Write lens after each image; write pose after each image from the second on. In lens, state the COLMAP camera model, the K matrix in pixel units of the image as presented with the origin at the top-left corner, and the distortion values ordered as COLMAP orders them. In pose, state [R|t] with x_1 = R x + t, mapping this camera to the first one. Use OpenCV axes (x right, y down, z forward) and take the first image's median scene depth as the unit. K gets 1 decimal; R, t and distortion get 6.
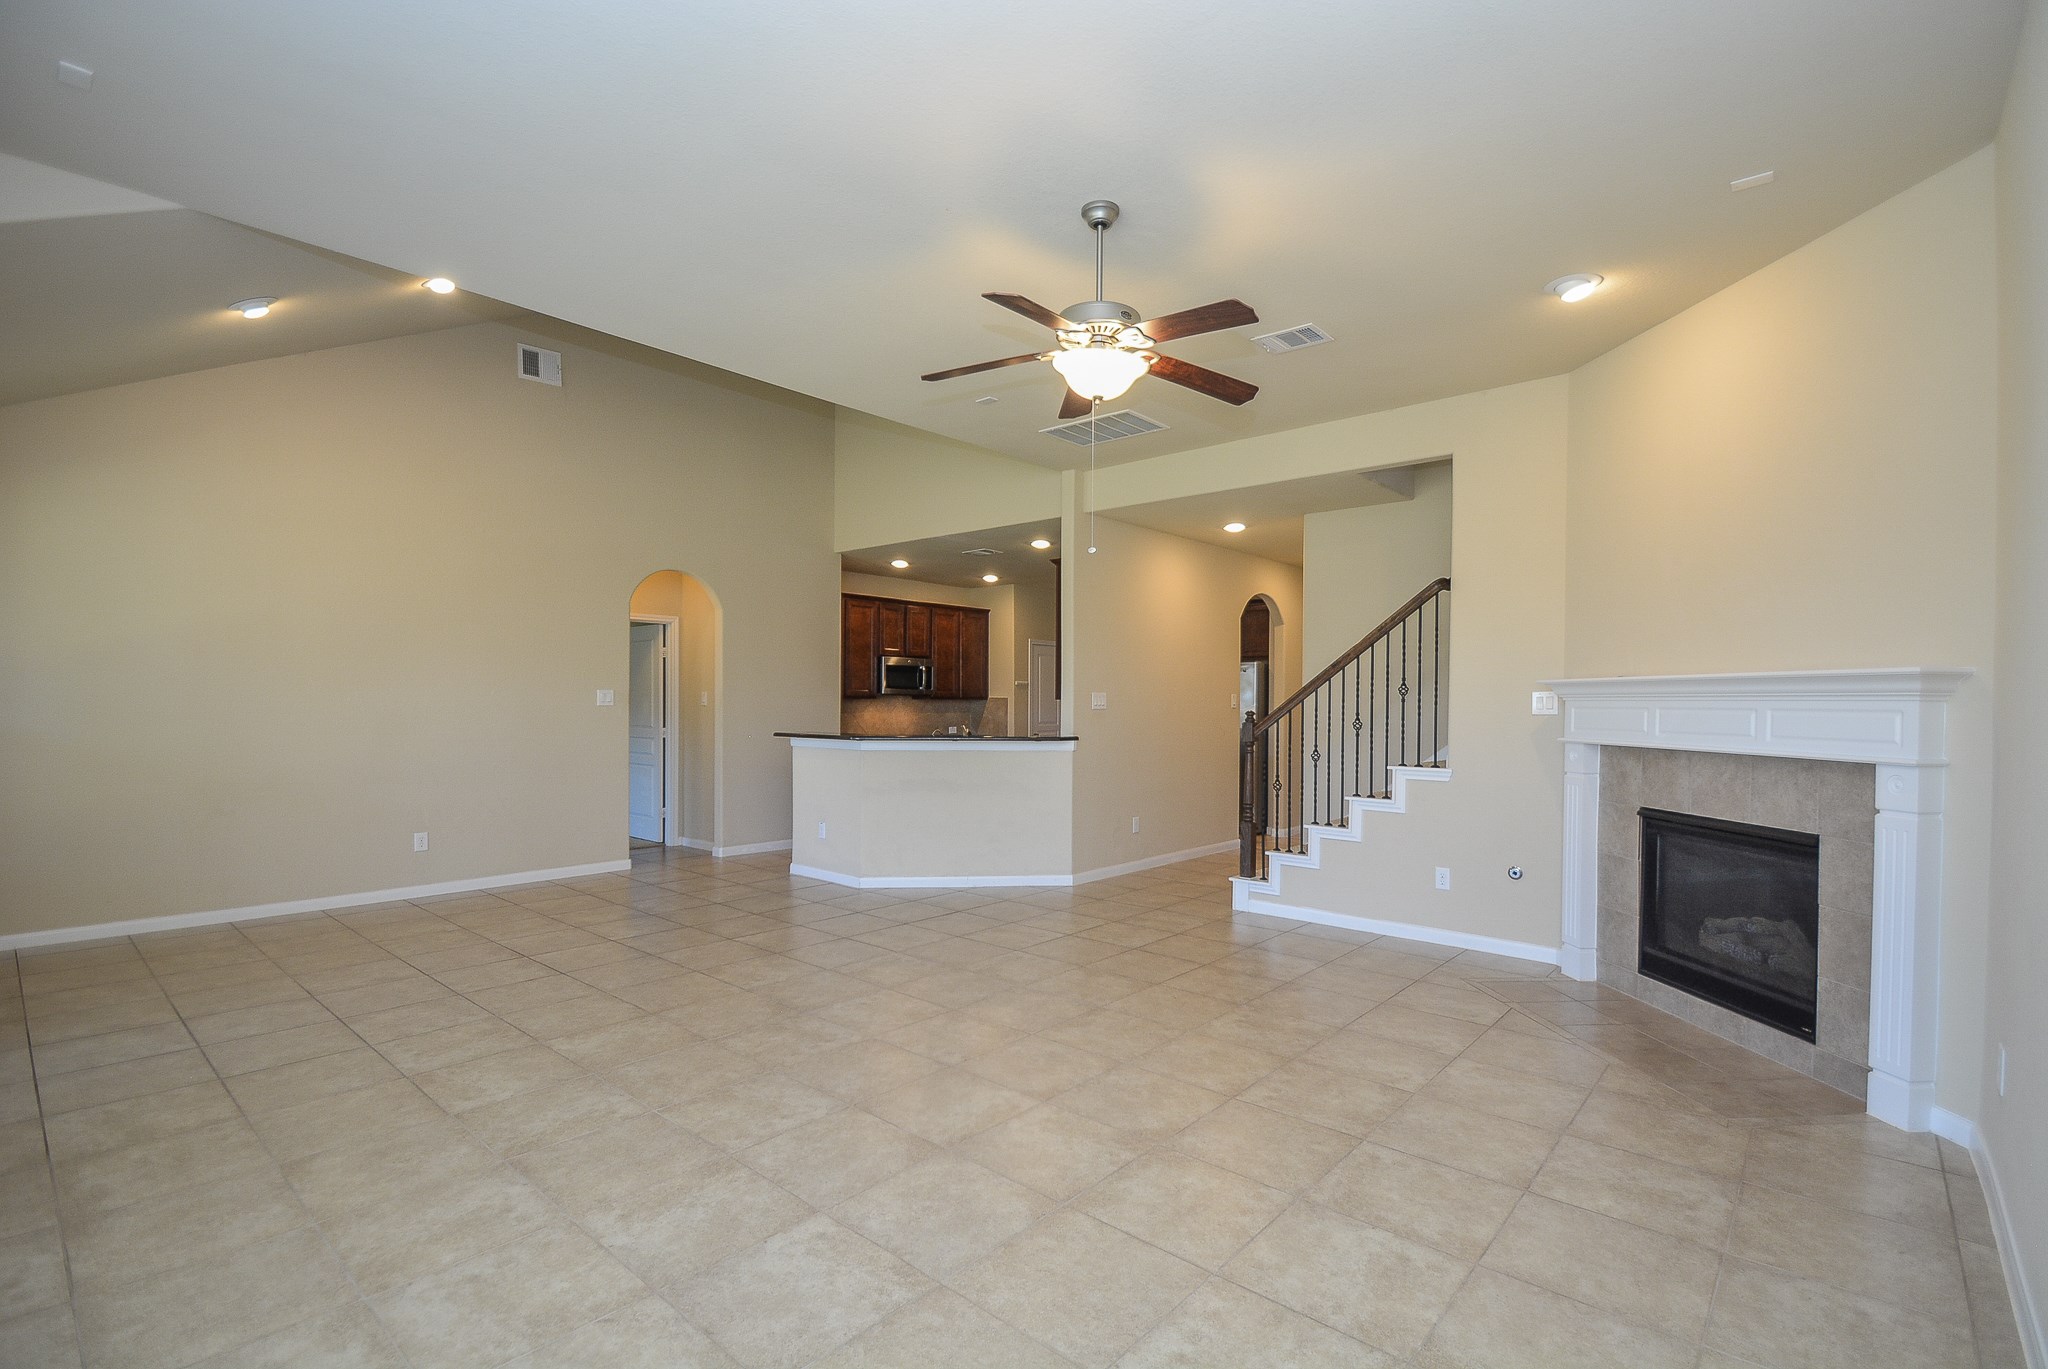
lens RADIAL K [[915.4, 0, 1024.9], [0, 915.4, 709.6], [0, 0, 1]] dist [0.006106, -0.012125]
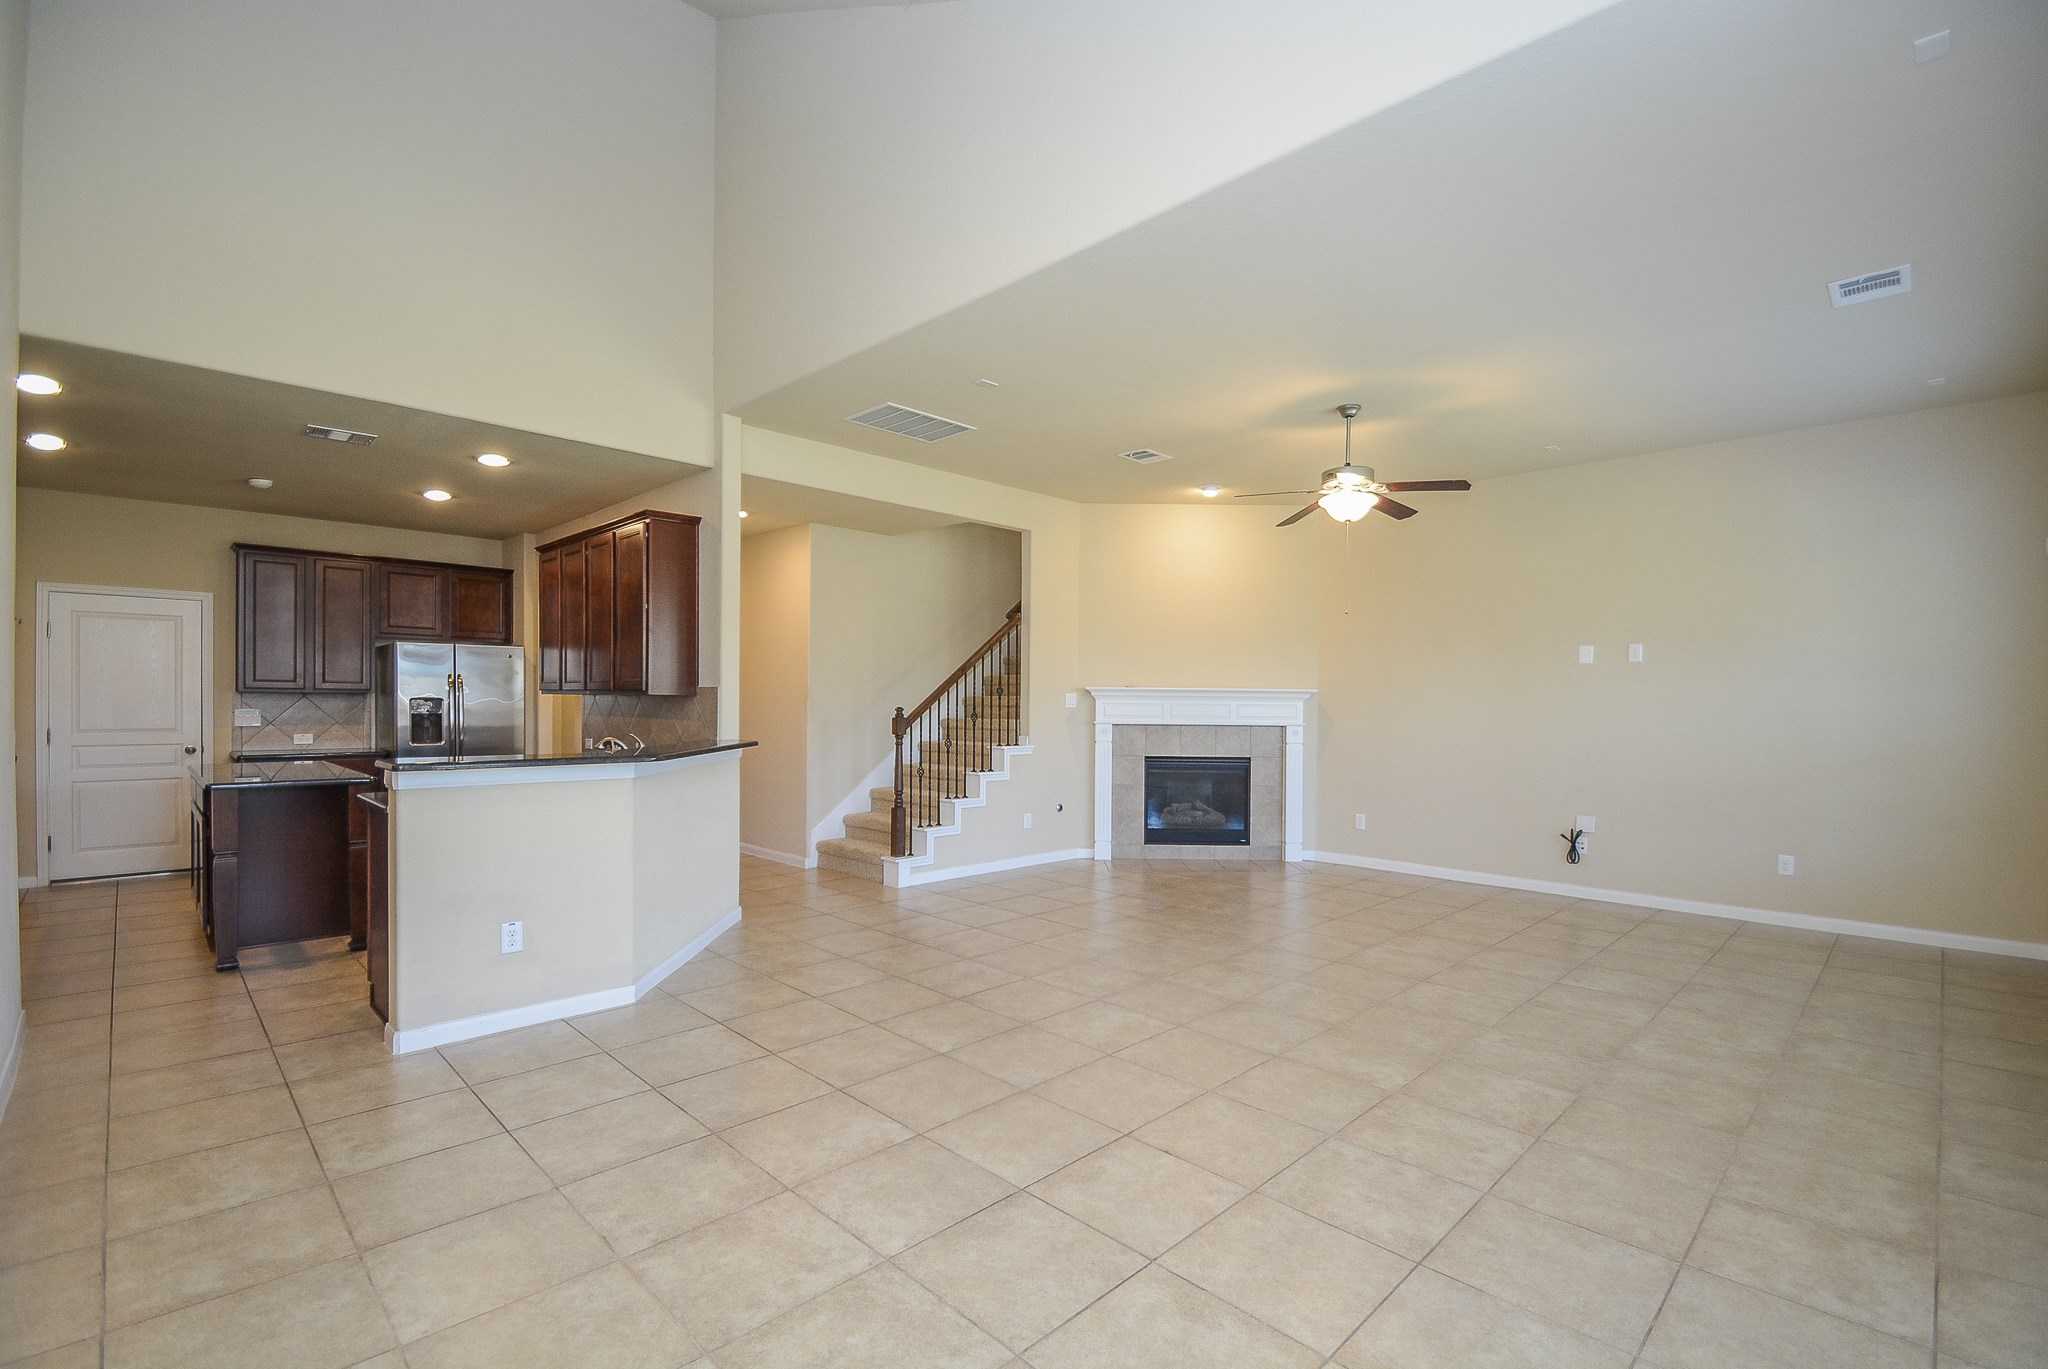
lens RADIAL K [[915.4, 0, 1026.0], [0, 915.4, 696.8], [0, 0, 1]] dist [0.006106, -0.012125]
pose [[0.075227, 0.001032, 0.997166, -0.948488], [0.001037, 0.999999, -0.001113, -0.010856], [-0.997166, 0.001117, 0.075226, 0.852170]]
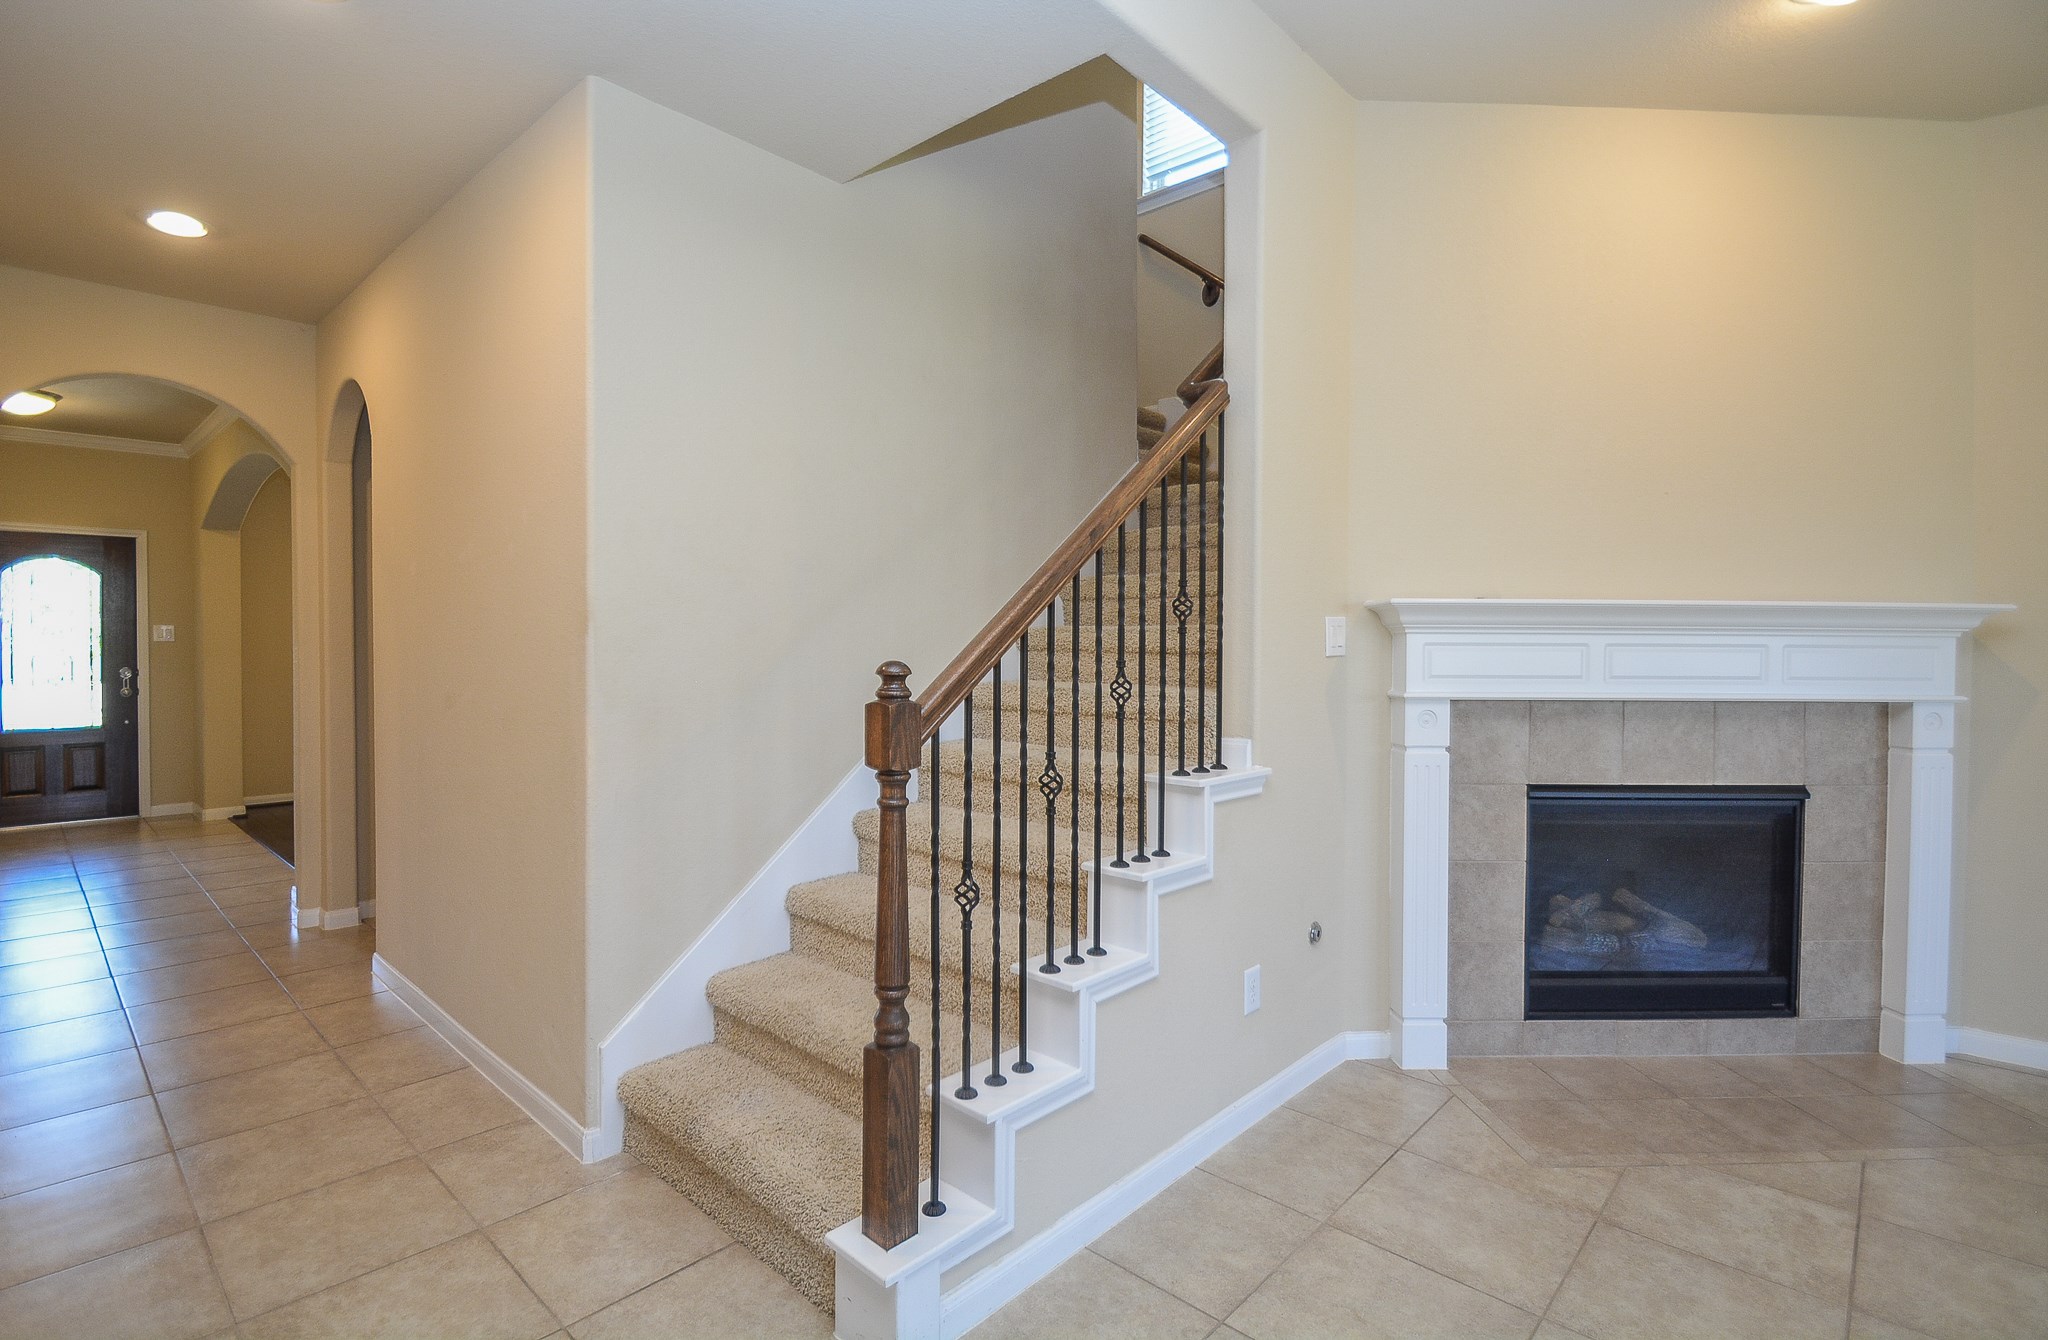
lens RADIAL K [[962.8, 0, 990.0], [0, 962.8, 661.3], [0, 0, 1]] dist [-0.006640, -0.001463]
pose [[0.042202, -0.027277, 0.998737, -0.061567], [0.002575, 0.999627, 0.027192, -0.007409], [-0.999106, 0.001424, 0.042256, 1.067799]]
